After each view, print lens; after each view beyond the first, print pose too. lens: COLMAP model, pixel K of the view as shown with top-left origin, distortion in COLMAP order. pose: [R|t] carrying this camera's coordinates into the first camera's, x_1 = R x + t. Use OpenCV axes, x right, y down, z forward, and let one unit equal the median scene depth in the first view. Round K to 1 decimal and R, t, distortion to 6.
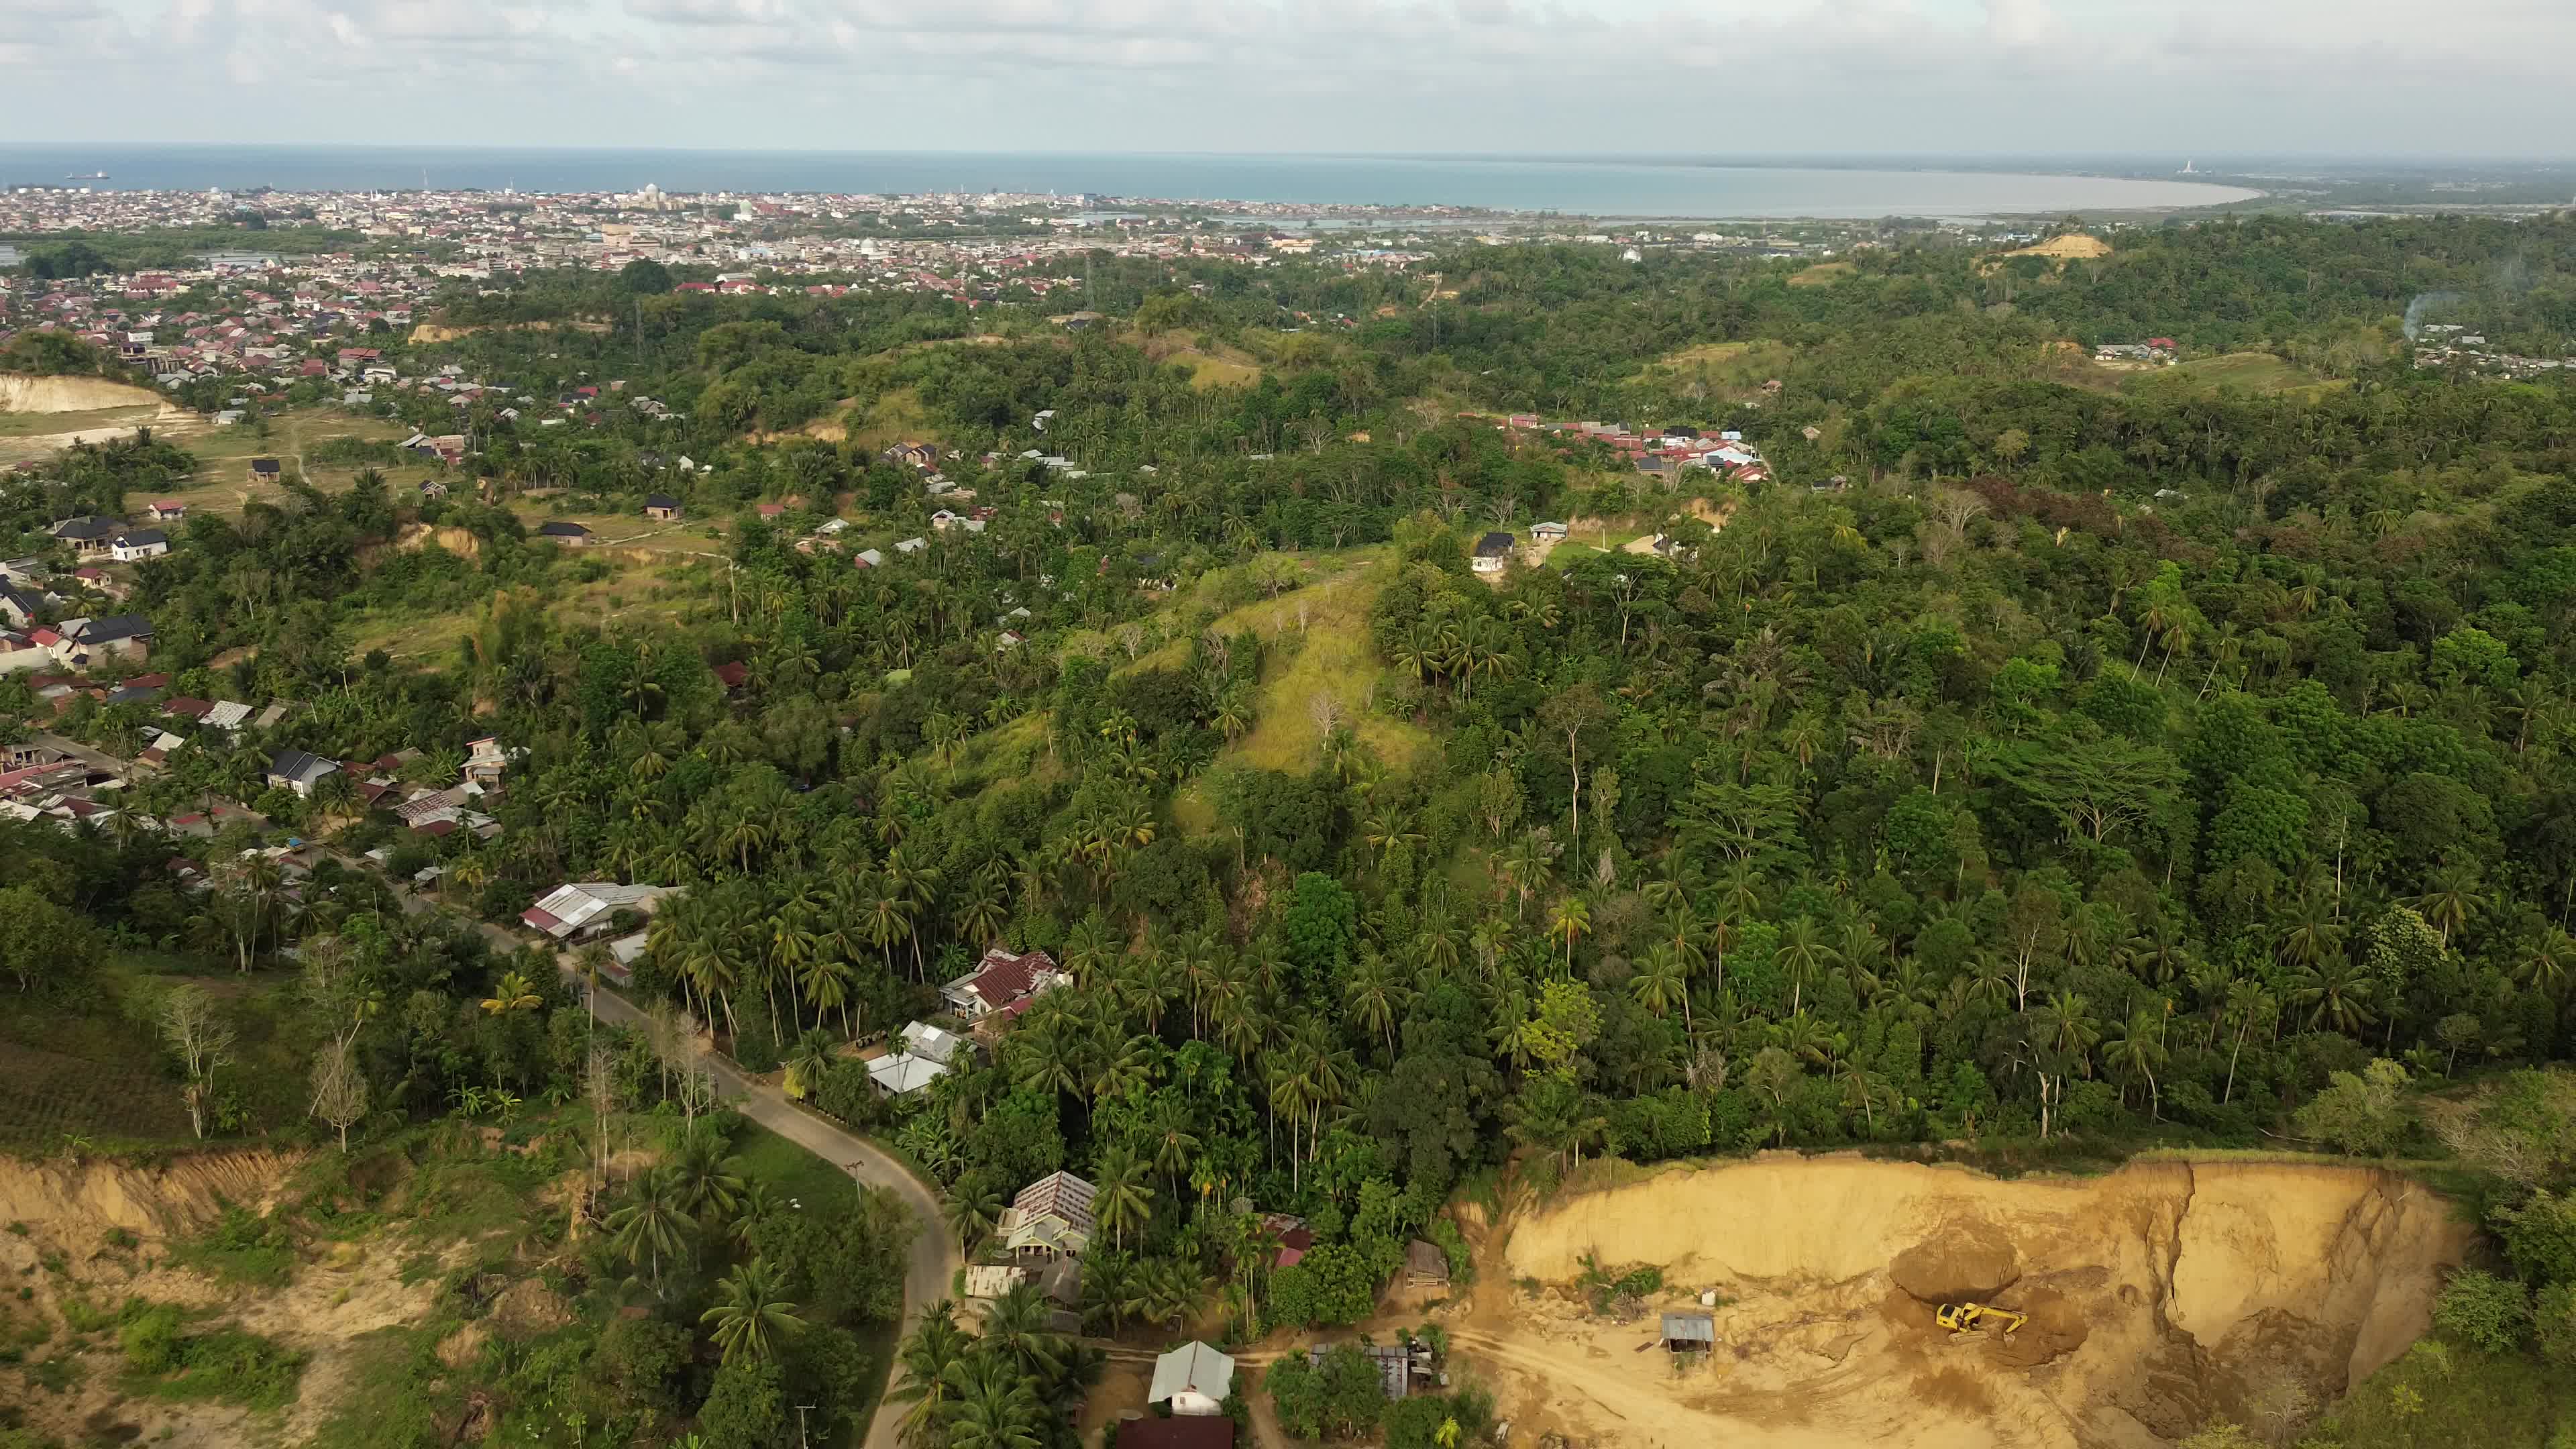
lens RADIAL K [[1899.8, 0, 1285.2], [0, 1899.8, 720.8], [0, 0, 1]] dist [0.076031, -0.076727]
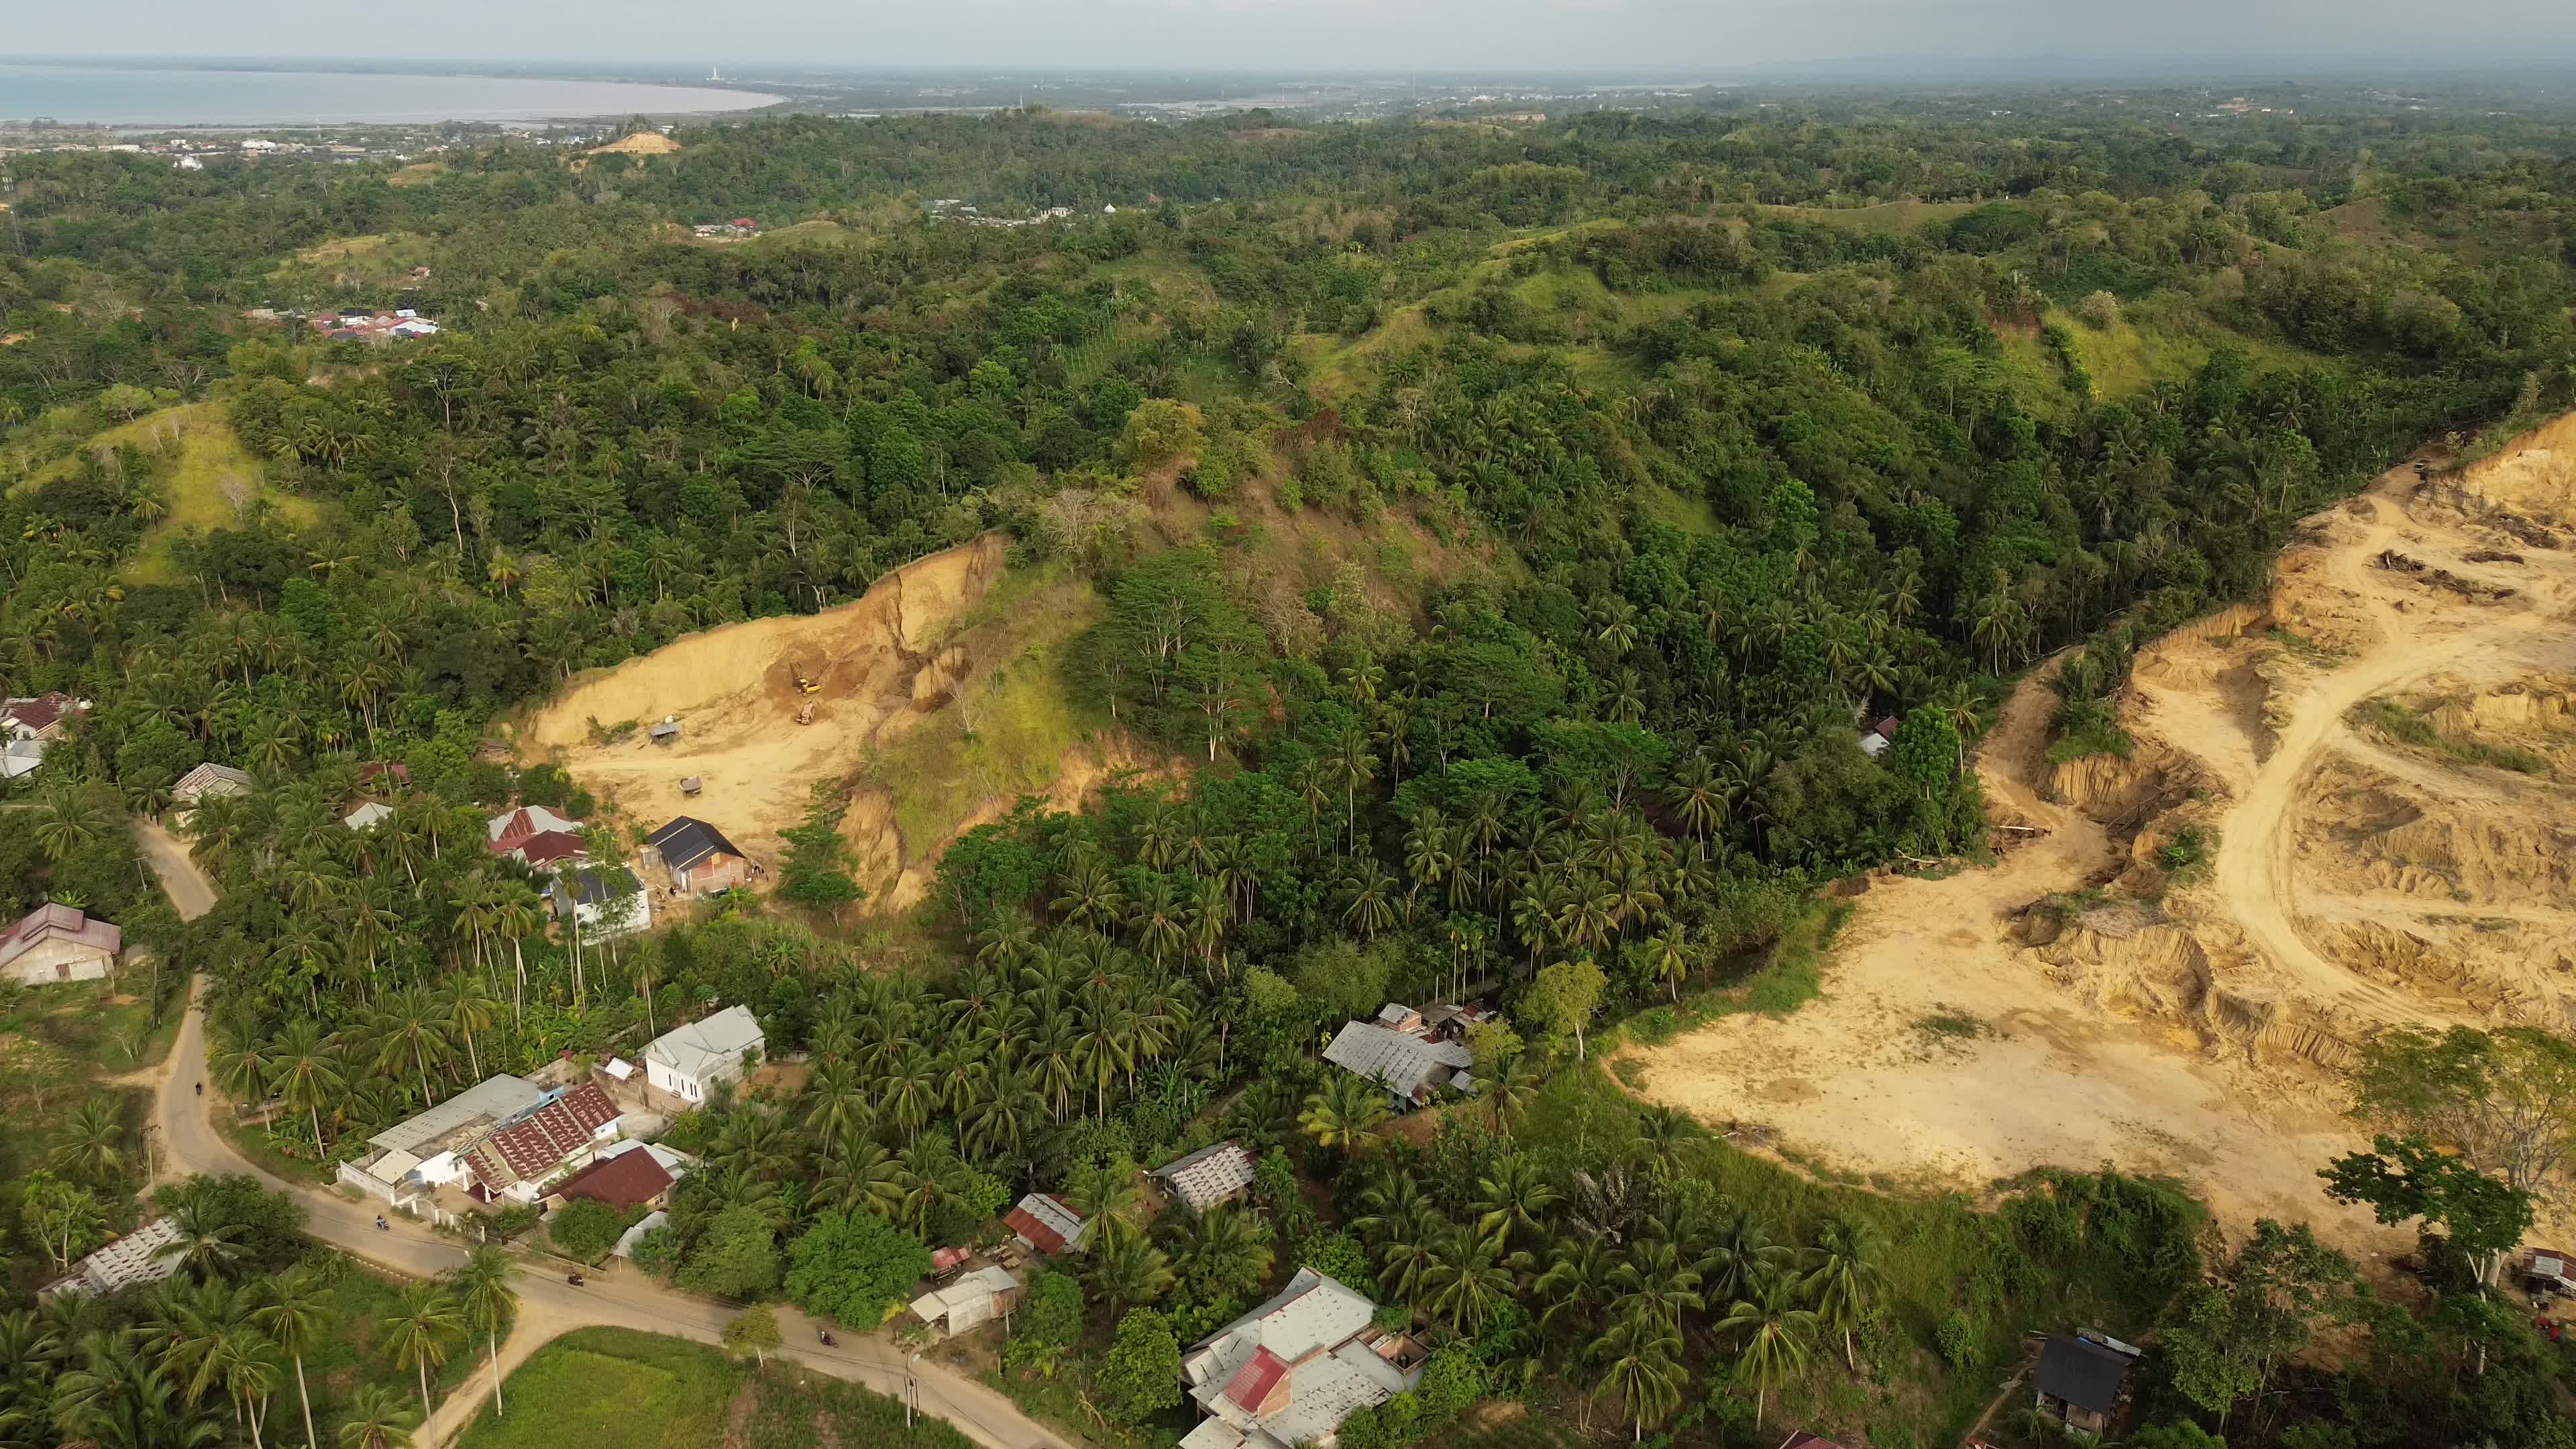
lens RADIAL K [[1902.7, 0, 1283.7], [0, 1902.7, 715.6], [0, 0, 1]] dist [0.062316, -0.055587]
pose [[0.766355, -0.210184, 0.607061, -0.215546], [0.184799, 0.977148, 0.105030, 0.115703], [-0.615264, 0.031694, 0.787684, -0.378704]]
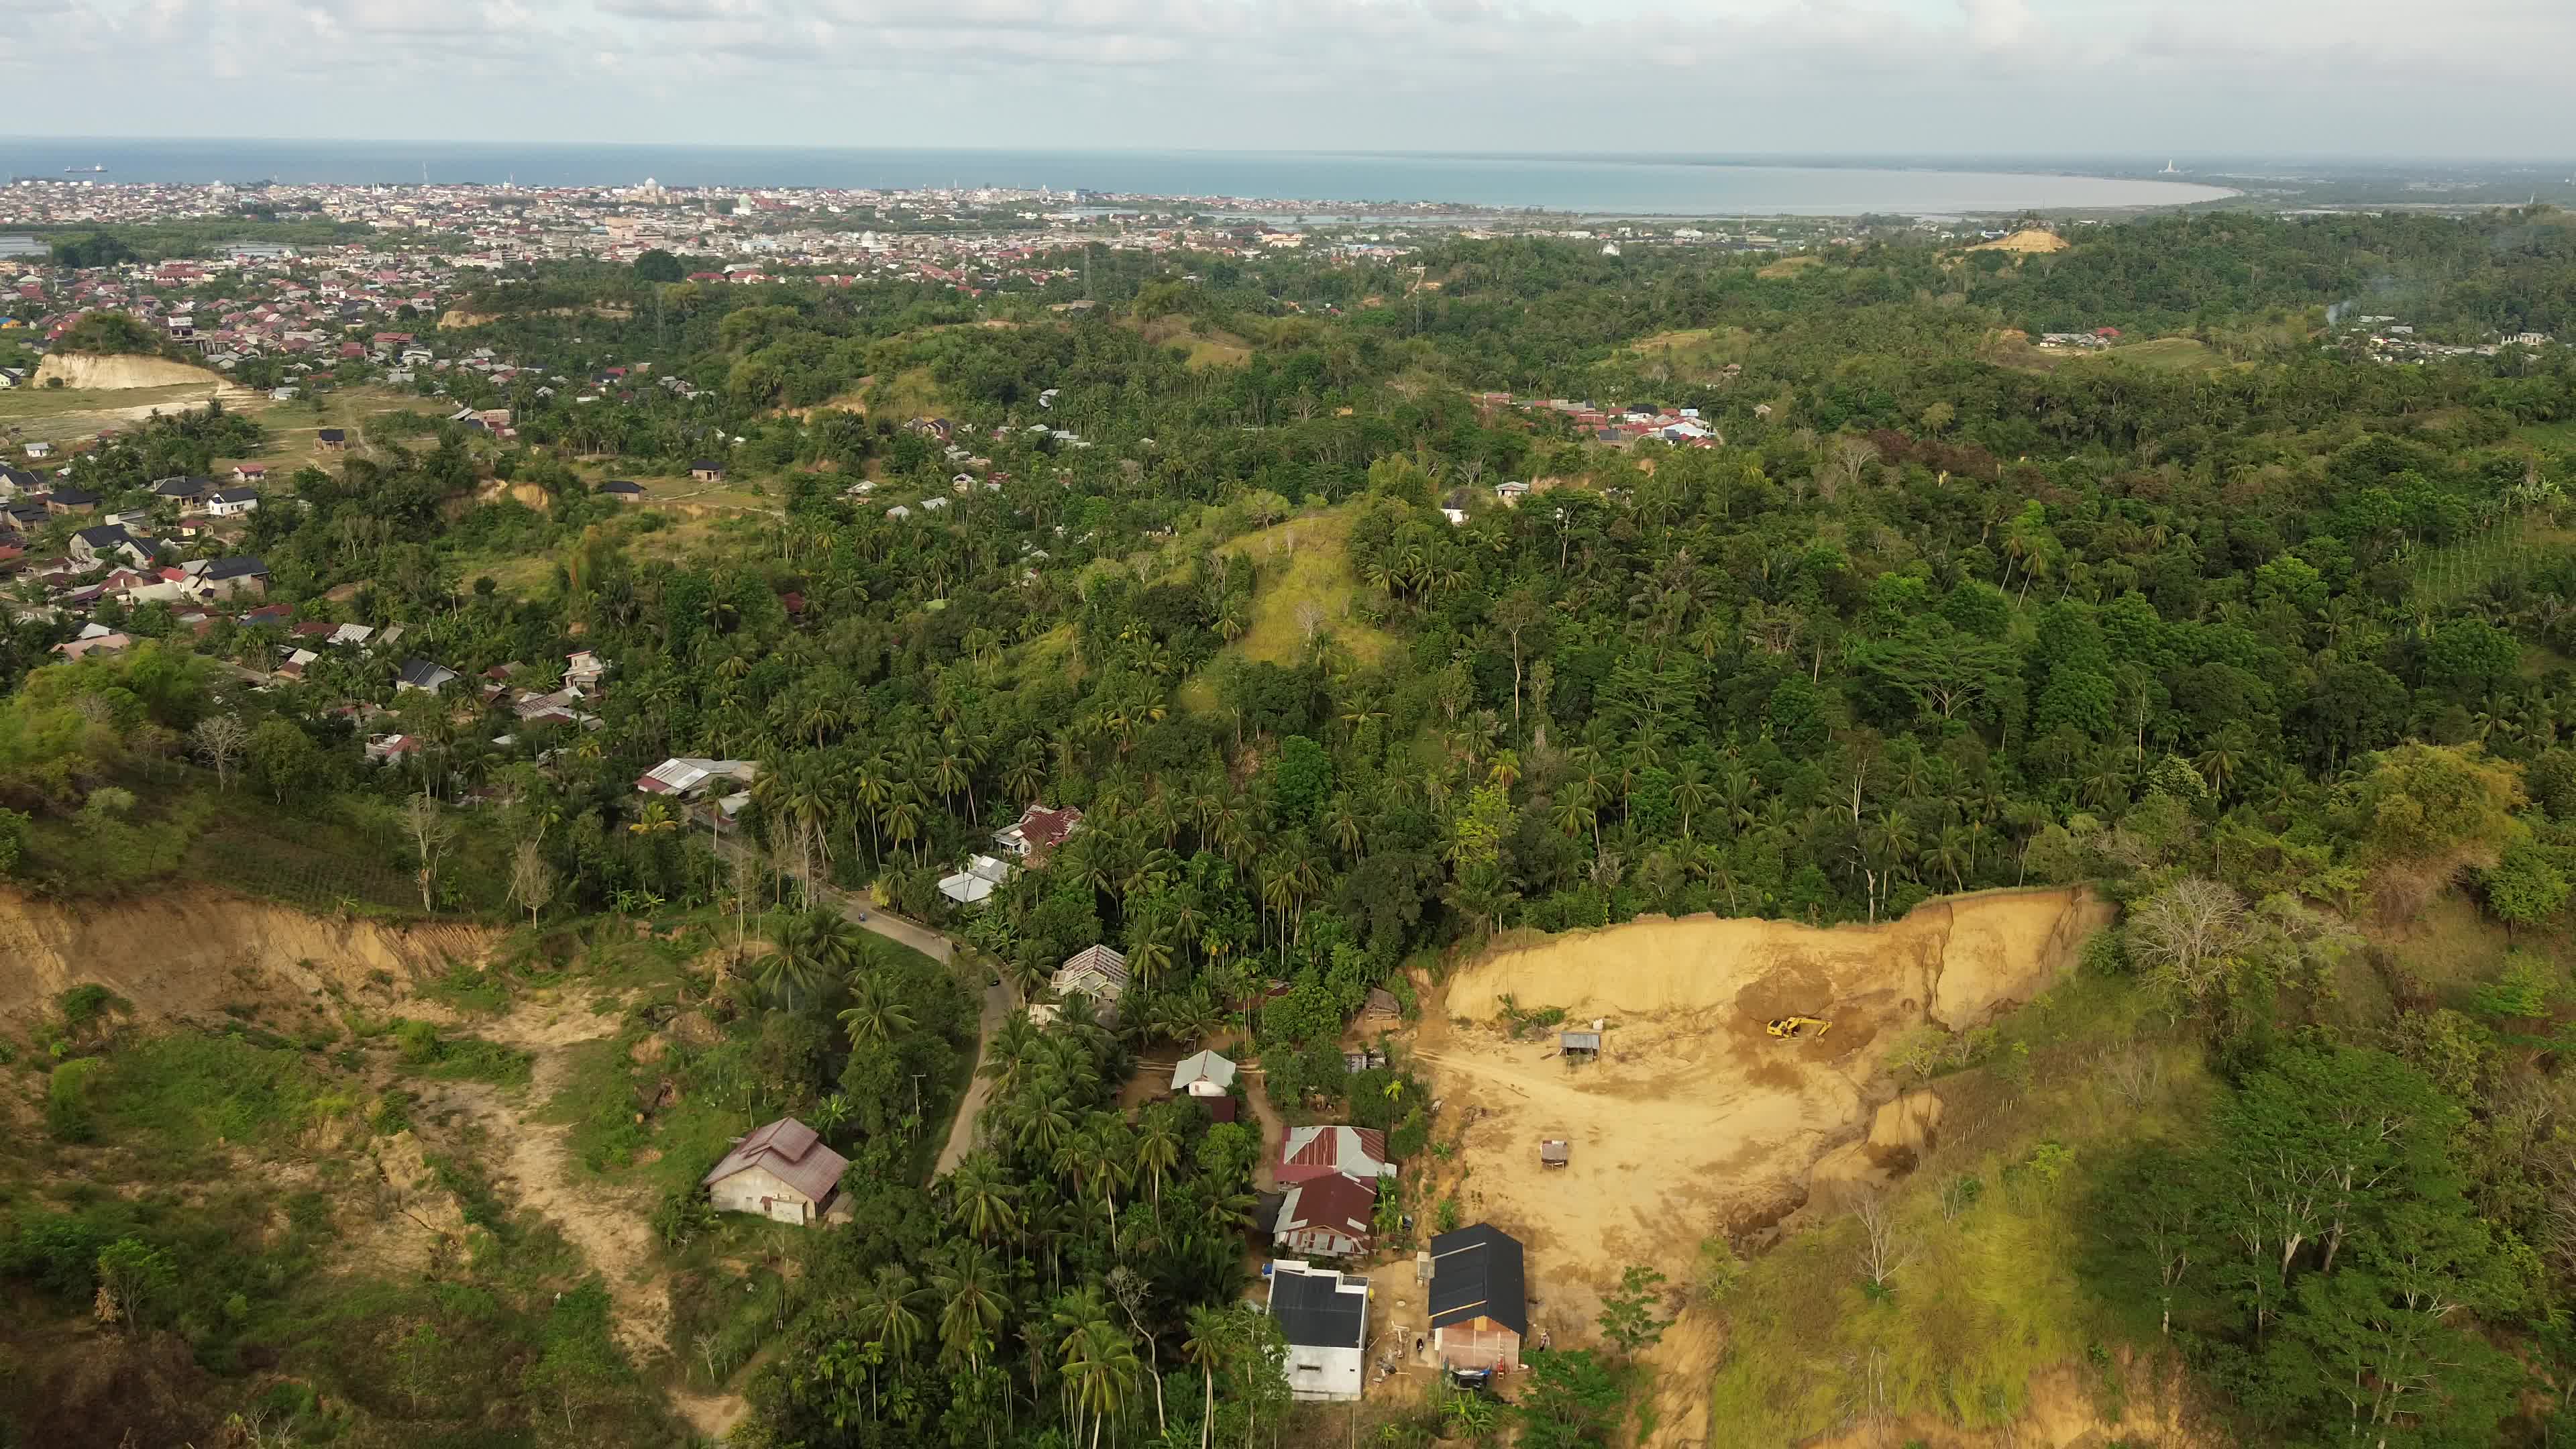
lens RADIAL K [[1899.8, 0, 1285.2], [0, 1899.8, 720.8], [0, 0, 1]] dist [0.076031, -0.076727]
pose [[0.999983, 0.001182, 0.005674, -0.000128], [-0.001190, 0.999998, 0.001341, 0.049216], [-0.005672, -0.001348, 0.999983, -0.158610]]
